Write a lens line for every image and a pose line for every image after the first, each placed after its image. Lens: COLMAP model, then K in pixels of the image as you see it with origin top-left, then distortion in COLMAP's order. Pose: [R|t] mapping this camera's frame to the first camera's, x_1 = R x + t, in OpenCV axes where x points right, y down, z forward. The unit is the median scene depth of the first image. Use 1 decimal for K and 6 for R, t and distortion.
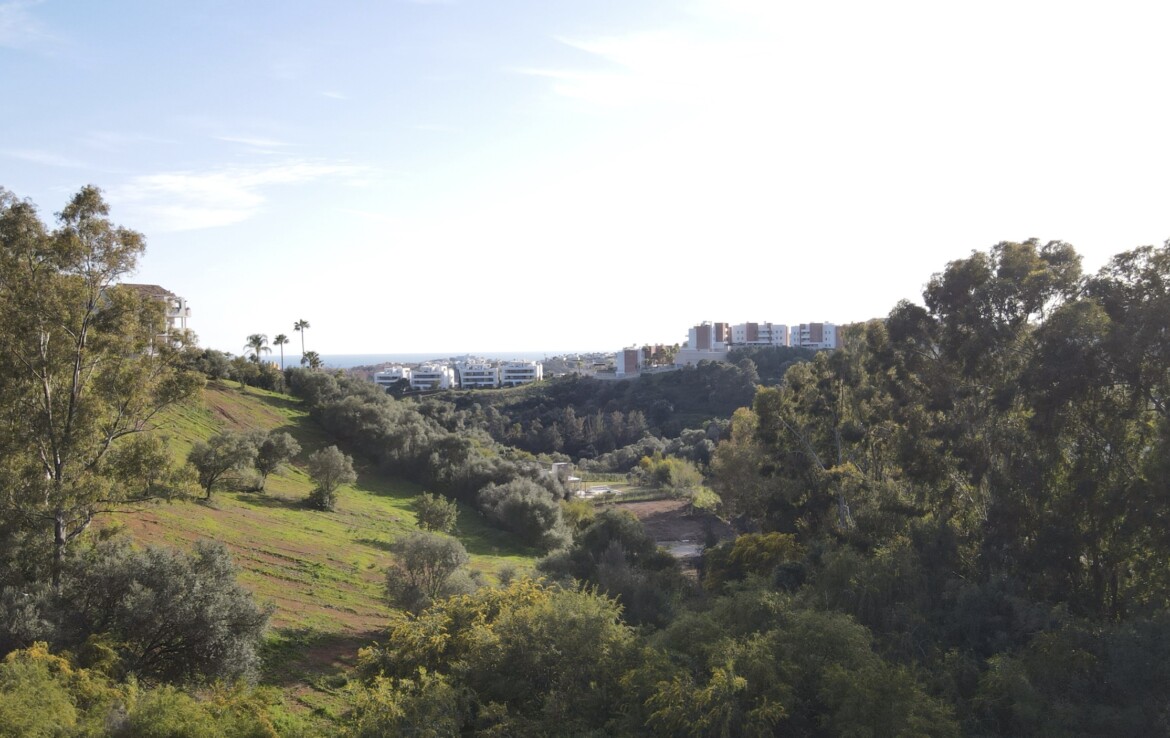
lens RADIAL K [[975.5, 0, 570.6], [0, 975.5, 354.4], [0, 0, 1]] dist [-0.010958, 0.035443]
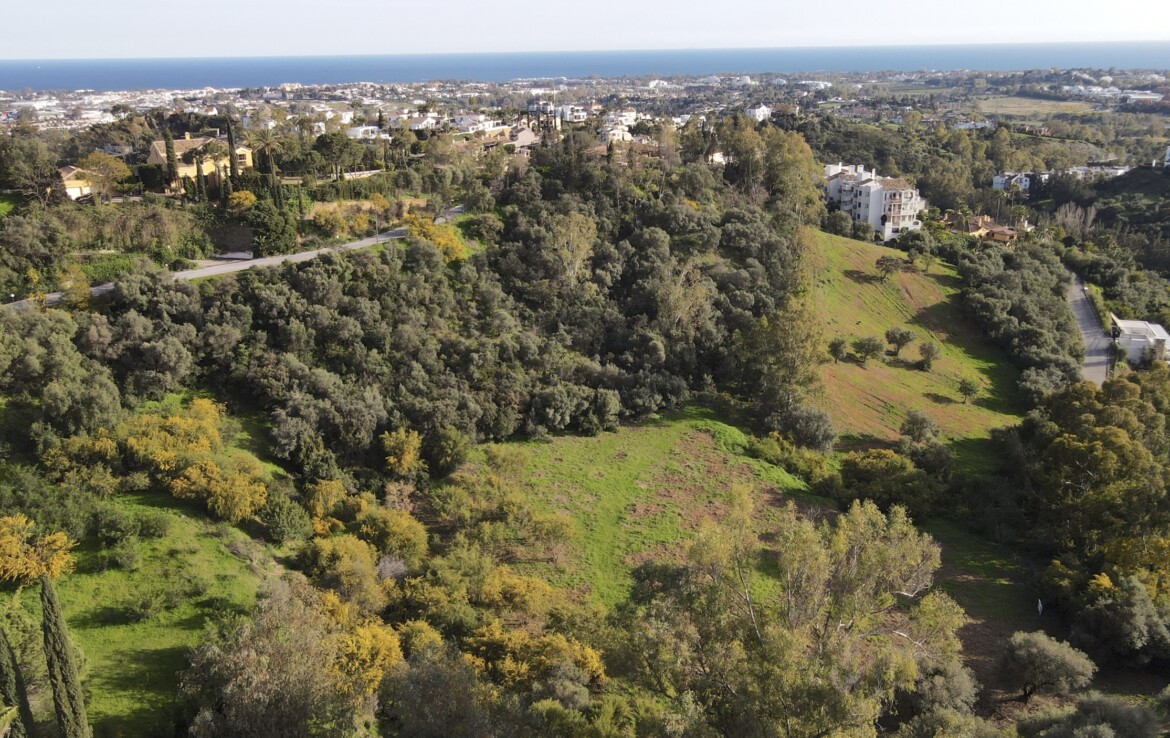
lens RADIAL K [[975.5, 0, 578.7], [0, 975.5, 363.4], [0, 0, 1]] dist [-0.010958, 0.035443]
pose [[0.697723, 0.230095, -0.678410, 0.614098], [-0.004014, 0.948253, 0.317489, -0.490836], [0.716357, -0.218796, 0.662541, -0.867943]]
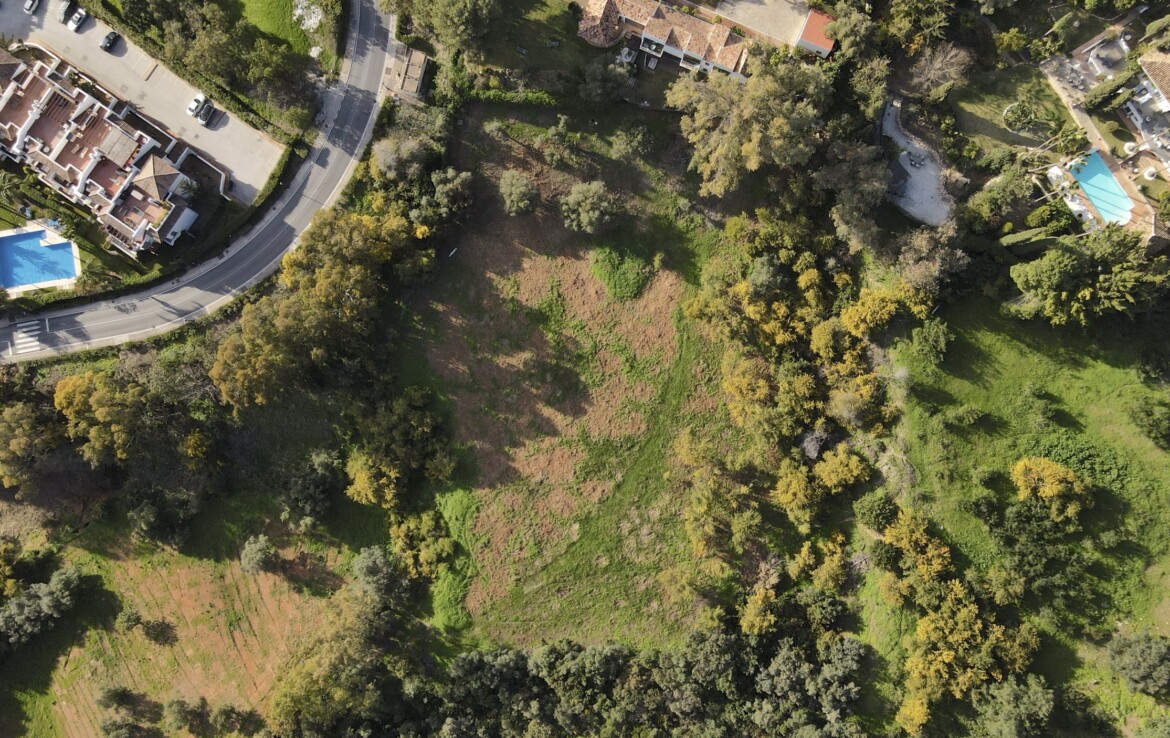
lens RADIAL K [[975.5, 0, 561.4], [0, 975.5, 362.9], [0, 0, 1]] dist [-0.010958, 0.035443]
pose [[-0.321091, -0.944870, 0.064190, -0.047448], [0.039899, 0.054222, 0.997731, -1.612782], [-0.946207, 0.322924, 0.020289, -0.028886]]
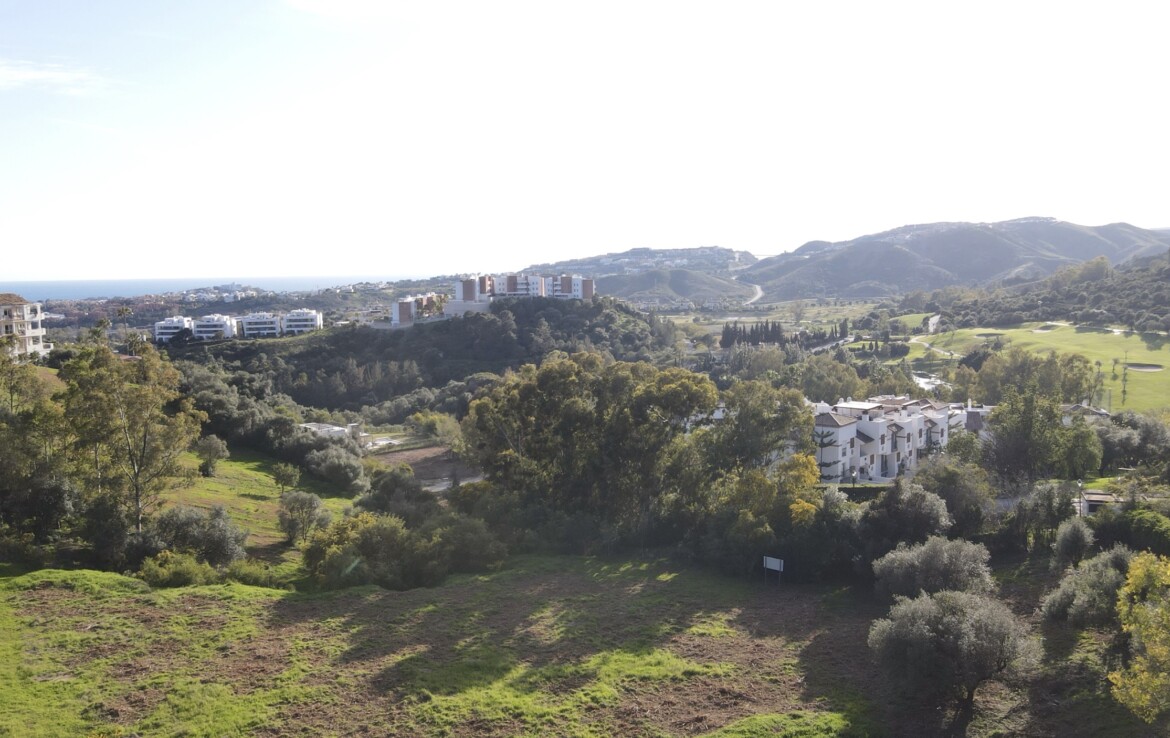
lens RADIAL K [[975.5, 0, 572.6], [0, 975.5, 359.2], [0, 0, 1]] dist [-0.010958, 0.035443]
pose [[0.973178, -0.024925, 0.228700, -0.036283], [0.005667, 0.996409, 0.084483, -0.149123], [-0.229984, -0.080921, 0.969824, -0.608160]]
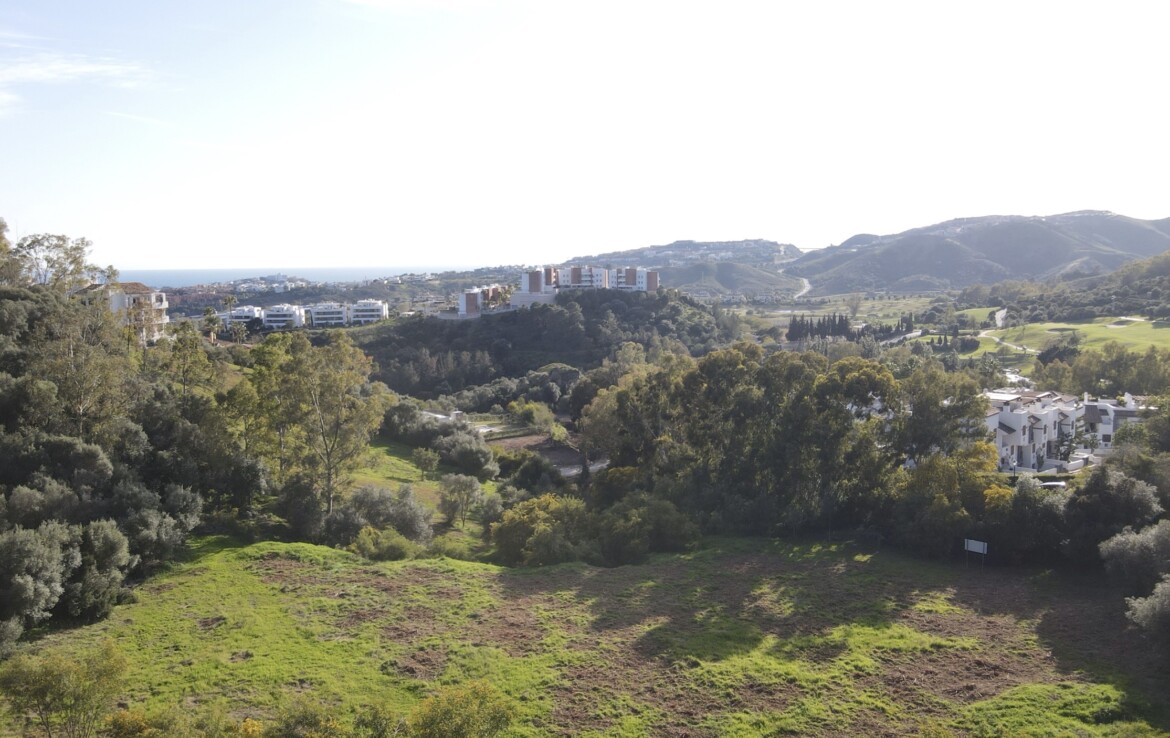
lens RADIAL K [[975.5, 0, 570.7], [0, 975.5, 366.1], [0, 0, 1]] dist [-0.010958, 0.035443]
pose [[0.981599, -0.019718, 0.189932, -0.190478], [0.000799, 0.995070, 0.099174, -0.148090], [-0.190951, -0.097198, 0.976775, -0.611109]]
